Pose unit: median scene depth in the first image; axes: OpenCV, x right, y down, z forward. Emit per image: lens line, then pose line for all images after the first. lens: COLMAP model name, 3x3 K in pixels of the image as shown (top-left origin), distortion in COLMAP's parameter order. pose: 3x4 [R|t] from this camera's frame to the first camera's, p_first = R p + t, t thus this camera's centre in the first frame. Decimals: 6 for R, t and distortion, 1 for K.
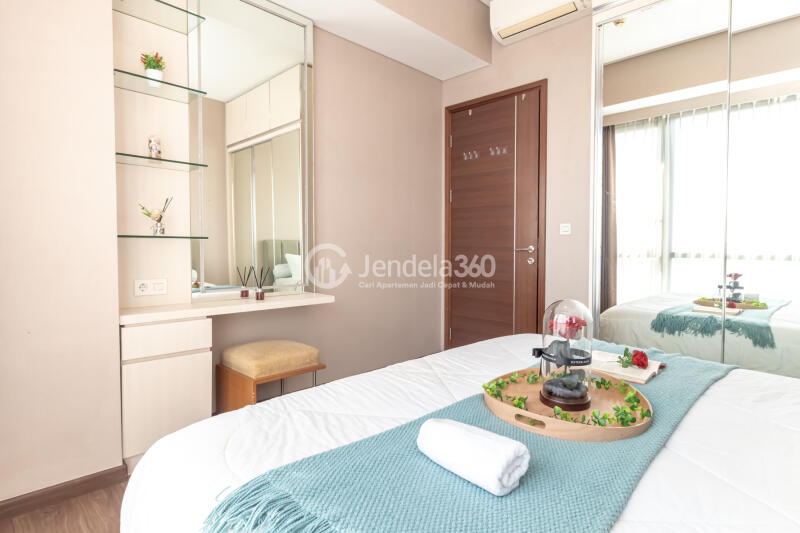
lens RADIAL K [[447.7, 0, 400.0], [0, 447.7, 266.5], [0, 0, 1]] dist [0.004088, 0.000564]
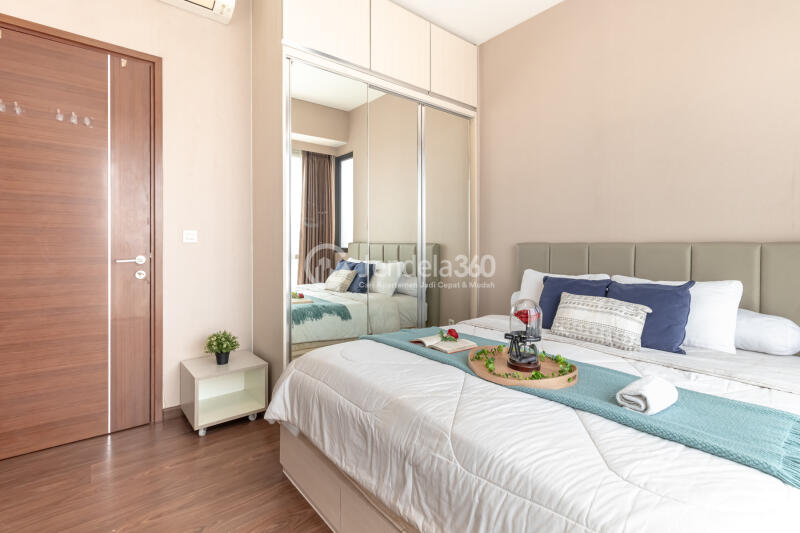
lens RADIAL K [[372.5, 0, 428.6], [0, 372.5, 246.8], [0, 0, 1]] dist [0.001243, 0.000144]
pose [[0.060883, 0.003126, 0.998140, -0.452038], [0.036592, 0.999316, -0.005362, -0.054518], [-0.997474, 0.036851, 0.060727, 0.613546]]
